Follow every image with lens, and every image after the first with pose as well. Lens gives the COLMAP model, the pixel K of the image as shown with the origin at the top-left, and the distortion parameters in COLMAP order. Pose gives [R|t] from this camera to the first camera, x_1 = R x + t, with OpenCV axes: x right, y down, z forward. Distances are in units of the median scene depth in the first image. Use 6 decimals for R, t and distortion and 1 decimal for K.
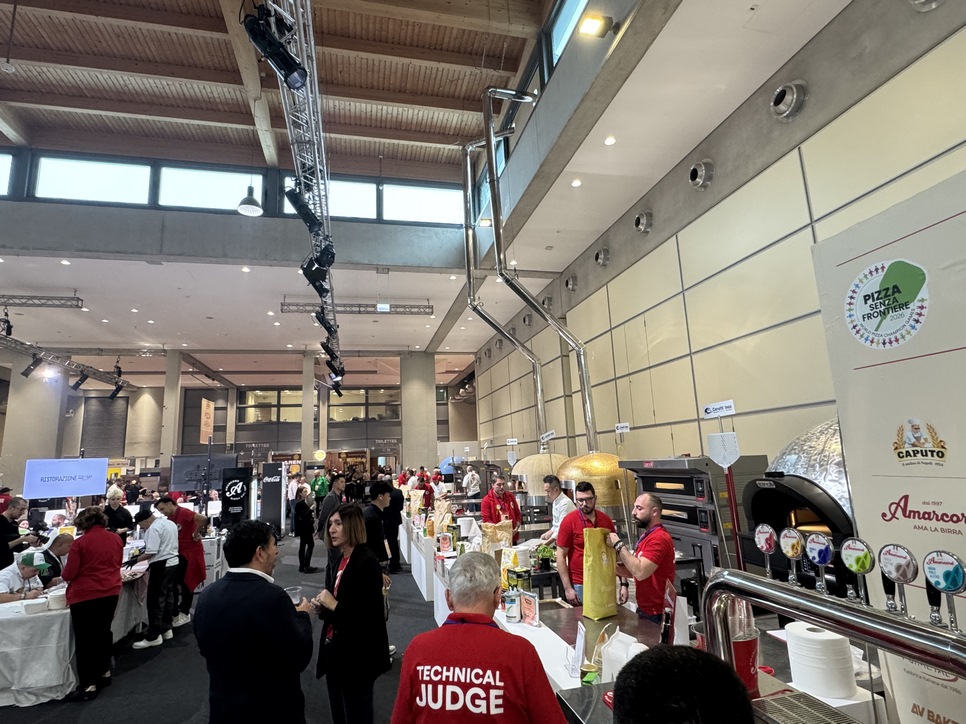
lens RADIAL K [[520.4, 0, 481.3], [0, 520.4, 363.4], [0, 0, 1]] dist [-0.004680, 0.001977]
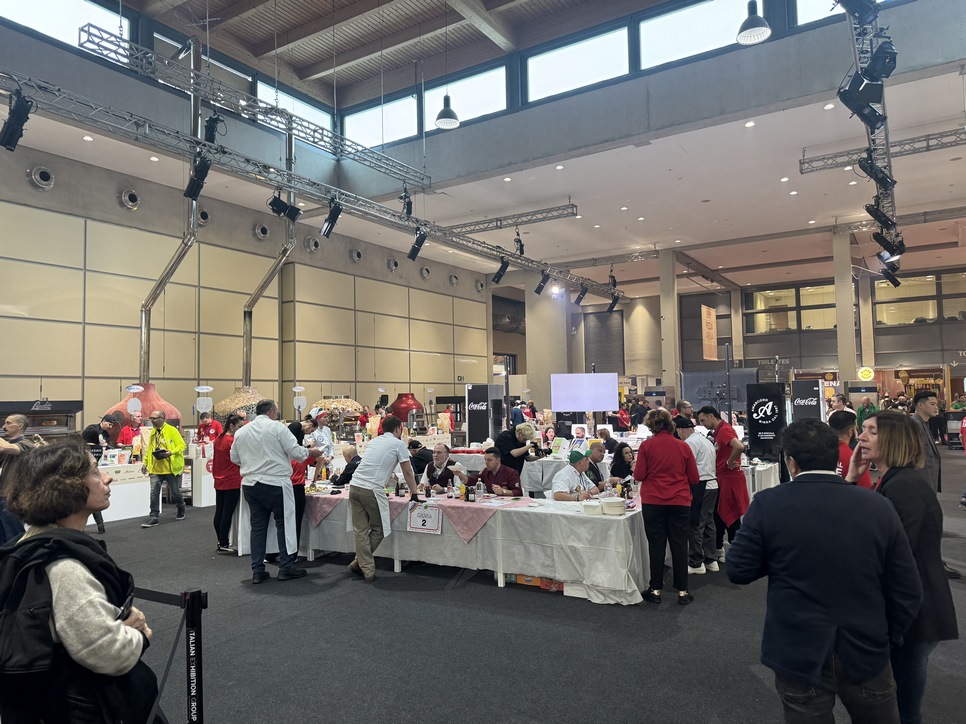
lens RADIAL K [[676.5, 0, 481.0], [0, 676.5, 361.4], [0, 0, 1]] dist [0.067479, -0.082820]
pose [[0.698219, -0.011719, -0.715788, -0.024666], [0.119362, 0.987776, 0.100261, 0.011531], [0.705863, -0.155442, 0.691083, -0.002097]]
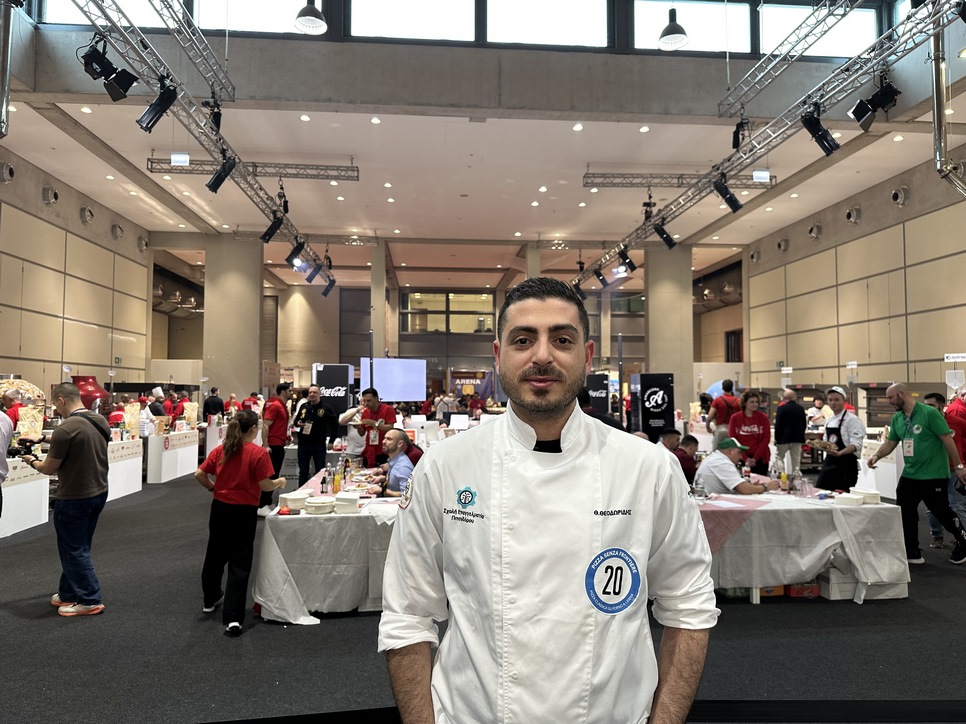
lens RADIAL K [[678.1, 0, 480.6], [0, 678.1, 362.8], [0, 0, 1]] dist [0.043041, -0.056096]
pose [[0.987805, 0.037004, -0.151237, -0.448531], [-0.015657, 0.990032, 0.139969, 0.028928], [0.154909, -0.135894, 0.978538, -0.071444]]
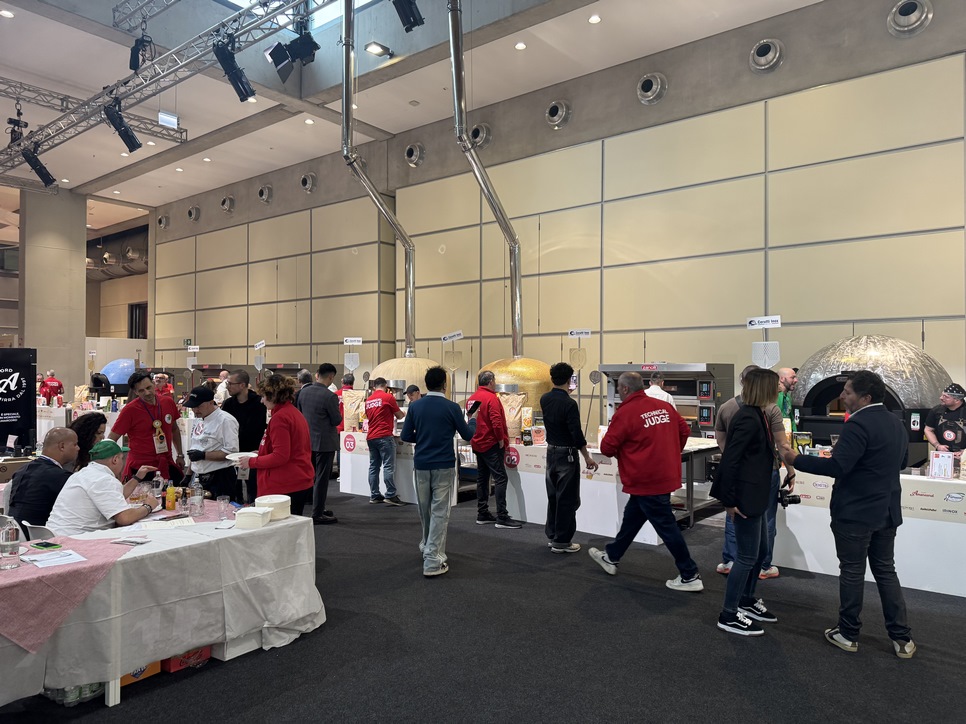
lens RADIAL K [[676.5, 0, 486.5], [0, 676.5, 365.5], [0, 0, 1]] dist [0.067479, -0.082820]
pose [[0.783395, 0.052914, 0.619268, -0.404345], [-0.148091, 0.983564, 0.103298, 0.046525], [-0.603624, -0.172631, 0.778355, 0.053650]]
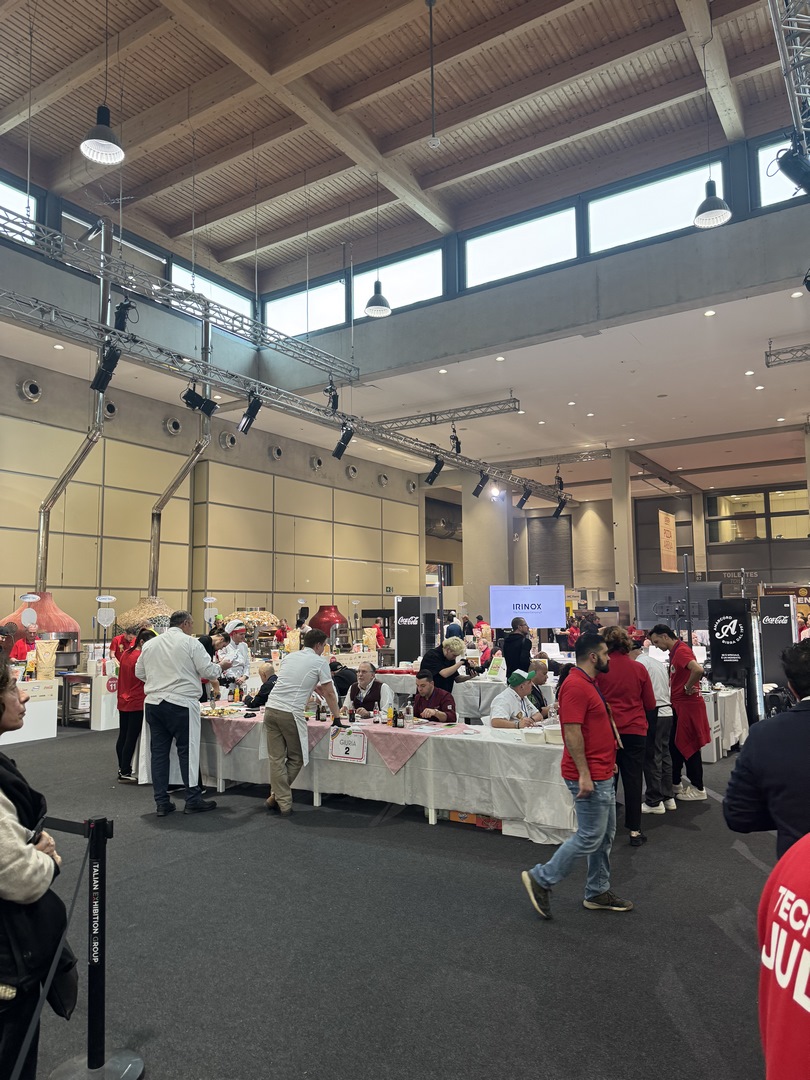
lens RADIAL K [[756.3, 0, 402.5], [0, 756.3, 539.4], [0, 0, 1]] dist [0.067479, -0.082820]
pose [[0.689012, -0.034602, -0.723924, -0.018191], [0.111148, 0.992088, 0.058368, 0.009694], [0.716177, -0.120679, 0.687406, -0.007992]]
